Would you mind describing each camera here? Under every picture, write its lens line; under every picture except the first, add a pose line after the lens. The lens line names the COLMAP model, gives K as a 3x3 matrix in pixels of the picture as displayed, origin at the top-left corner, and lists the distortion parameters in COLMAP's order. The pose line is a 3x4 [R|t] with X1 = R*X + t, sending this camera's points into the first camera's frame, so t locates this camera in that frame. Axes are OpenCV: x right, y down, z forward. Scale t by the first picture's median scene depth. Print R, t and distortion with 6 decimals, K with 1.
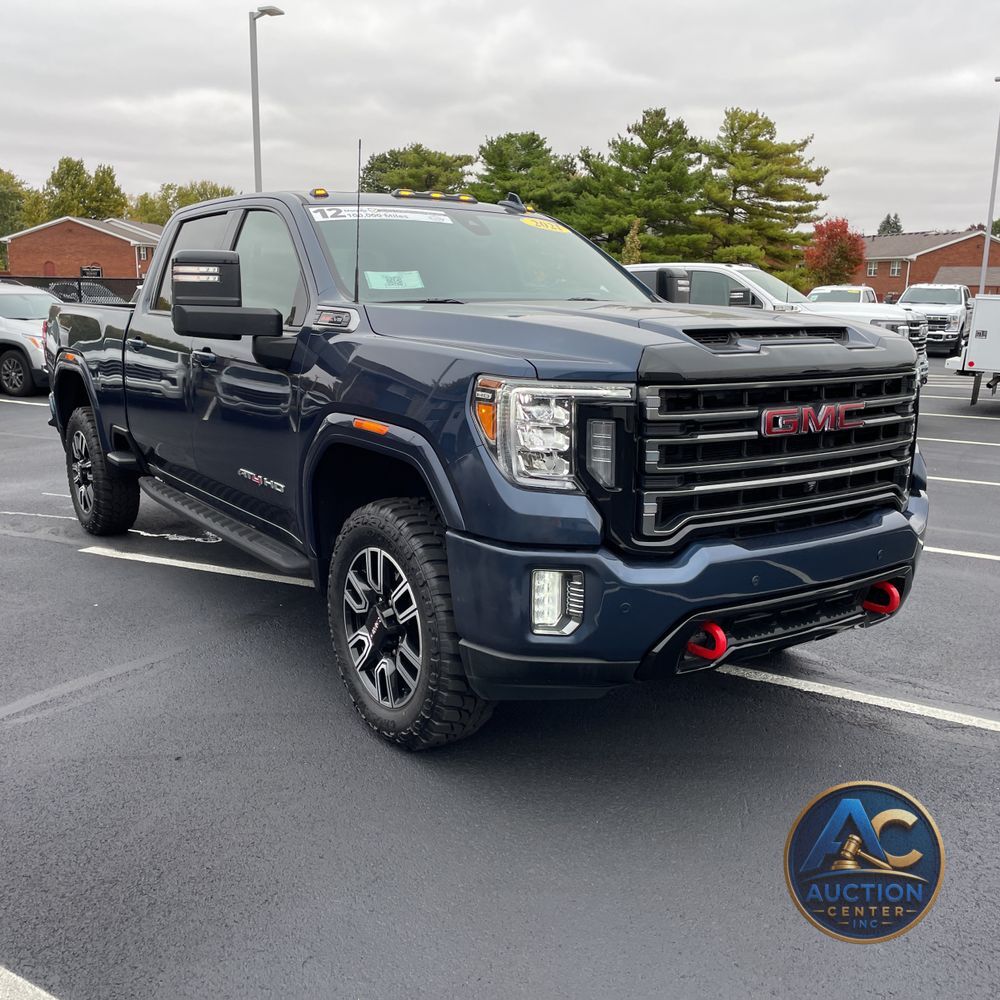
lens RADIAL K [[1009.9, 0, 500.0], [0, 1009.9, 500.0], [0, 0, 1]] dist [0.104364, -0.135046]
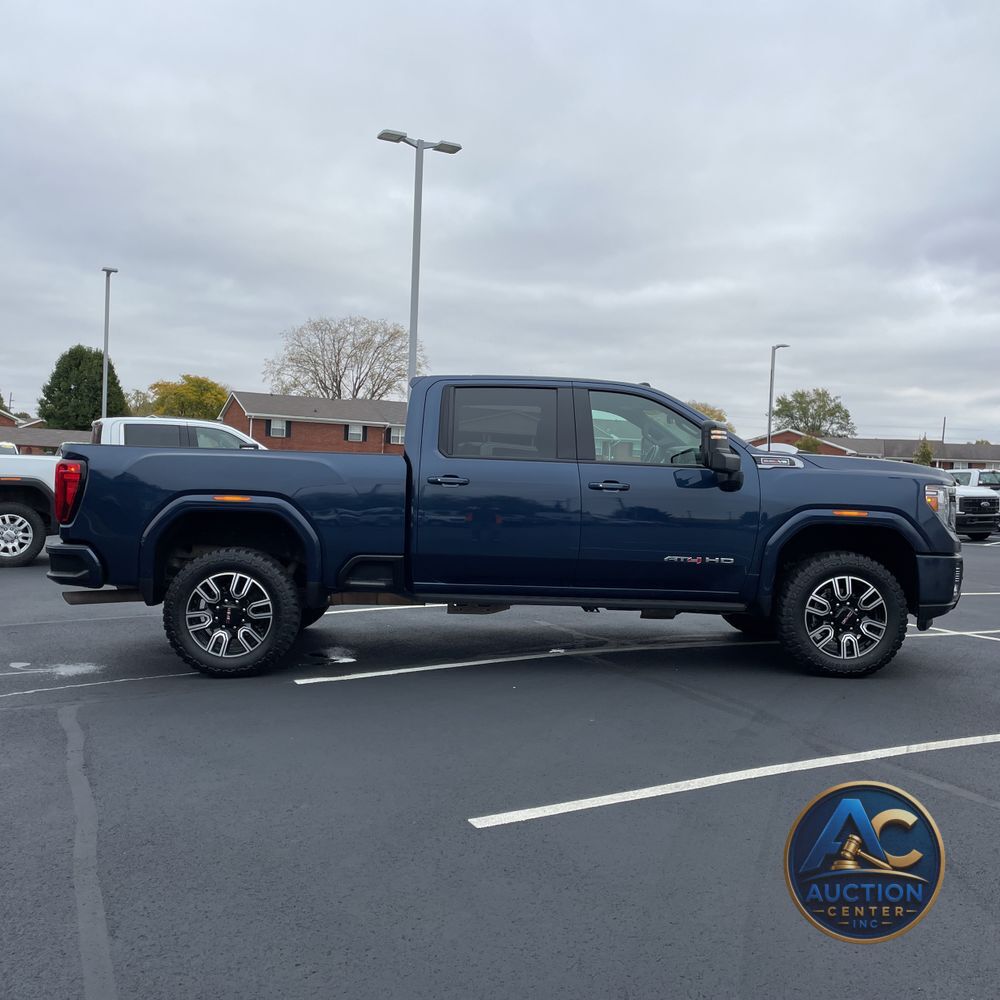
lens RADIAL K [[1045.0, 0, 507.7], [0, 1045.0, 501.4], [0, 0, 1]] dist [0.112786, -0.170797]
pose [[0.535089, -0.017212, 0.844620, -1.947831], [0.146726, 0.986491, -0.072851, -0.037722], [-0.831956, 0.162910, 0.530386, 0.387131]]
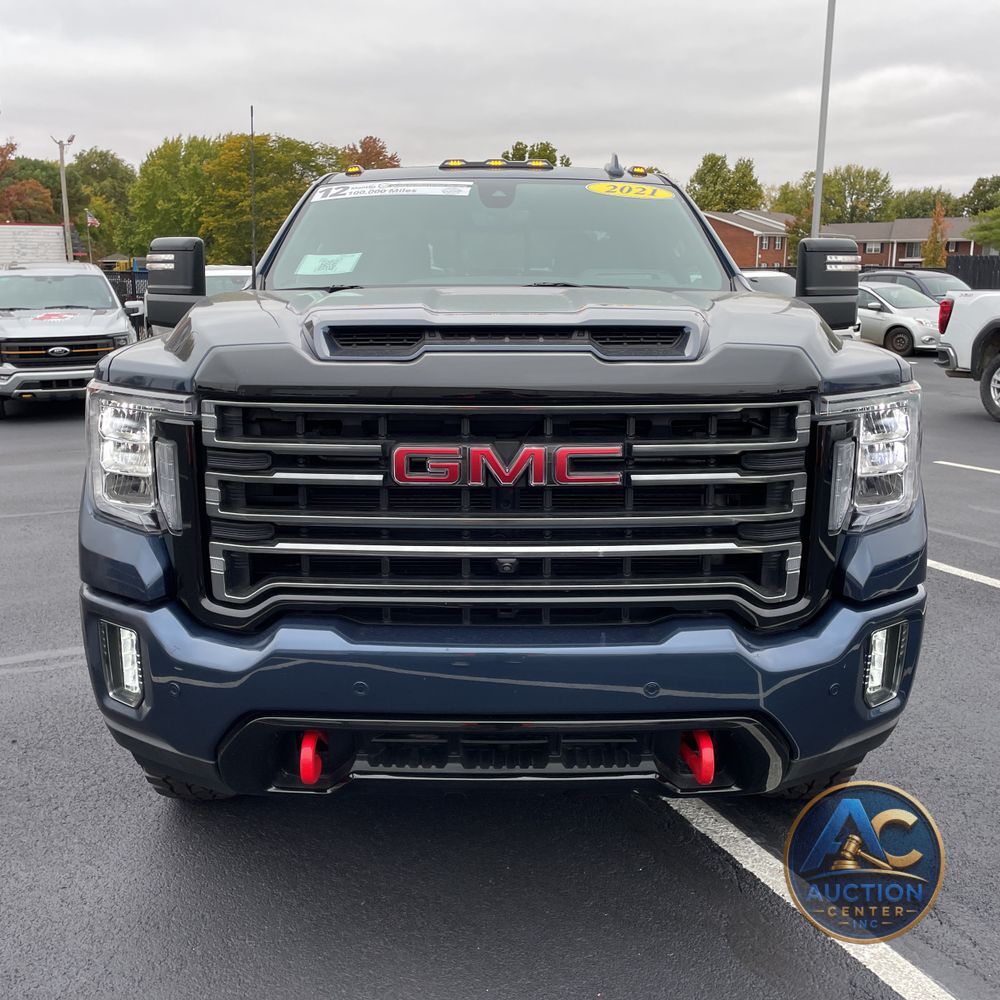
lens RADIAL K [[1009.9, 0, 500.0], [0, 1009.9, 500.0], [0, 0, 1]] dist [0.104364, -0.135046]
pose [[0.820996, 0.110273, -0.560184, 0.549640], [-0.104029, 0.993638, 0.043136, -0.069146], [0.561377, 0.022861, 0.827244, 0.369811]]
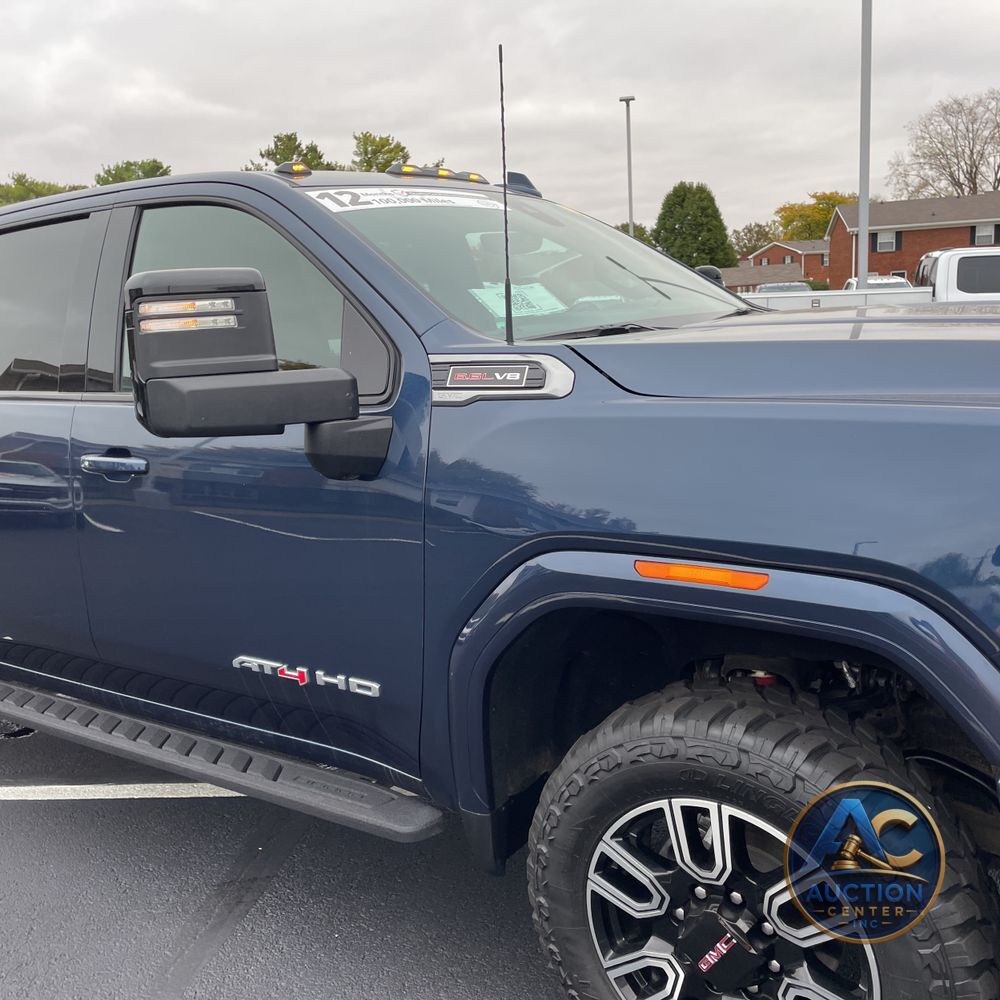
lens RADIAL K [[1009.9, 0, 500.0], [0, 1009.9, 500.0], [0, 0, 1]] dist [0.104364, -0.135046]
pose [[0.934872, -0.135486, 0.328112, -0.330460], [0.143907, 0.989590, -0.001401, -0.106726], [-0.324507, 0.048527, 0.944638, 0.471209]]
